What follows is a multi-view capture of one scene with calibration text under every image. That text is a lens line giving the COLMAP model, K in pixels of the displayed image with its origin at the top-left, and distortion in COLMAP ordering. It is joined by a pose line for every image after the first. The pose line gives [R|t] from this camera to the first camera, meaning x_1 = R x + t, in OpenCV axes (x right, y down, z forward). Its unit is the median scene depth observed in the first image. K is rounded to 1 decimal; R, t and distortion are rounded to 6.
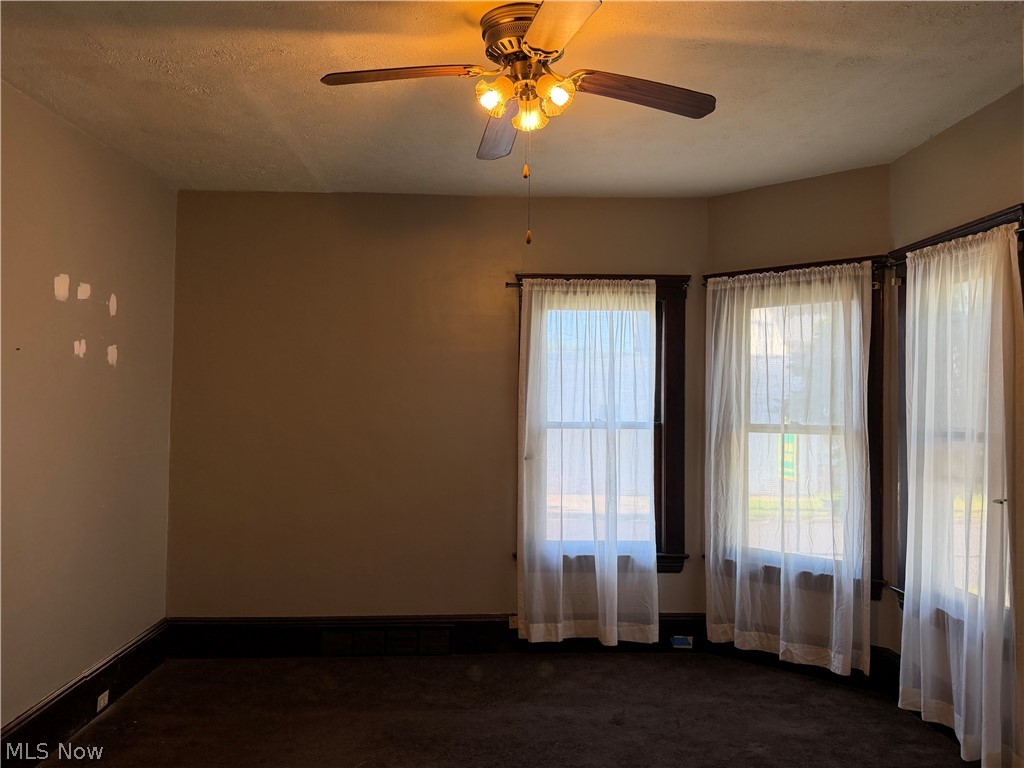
lens RADIAL K [[849.9, 0, 514.4], [0, 849.9, 384.4], [0, 0, 1]] dist [0.124427, -0.094862]
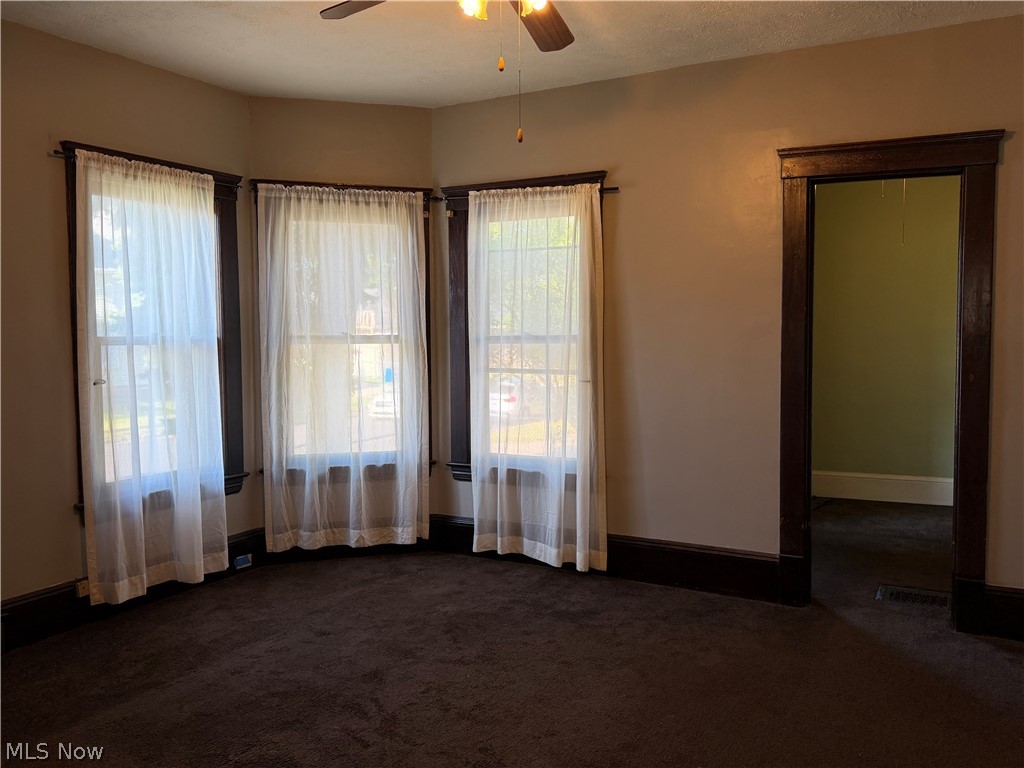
lens RADIAL K [[849.9, 0, 517.0], [0, 849.9, 389.6], [0, 0, 1]] dist [0.124427, -0.094862]
pose [[0.536263, -0.067503, 0.841347, -0.463998], [-0.012991, 0.996019, 0.088193, 0.017058], [-0.843951, -0.058225, 0.533251, 0.242331]]
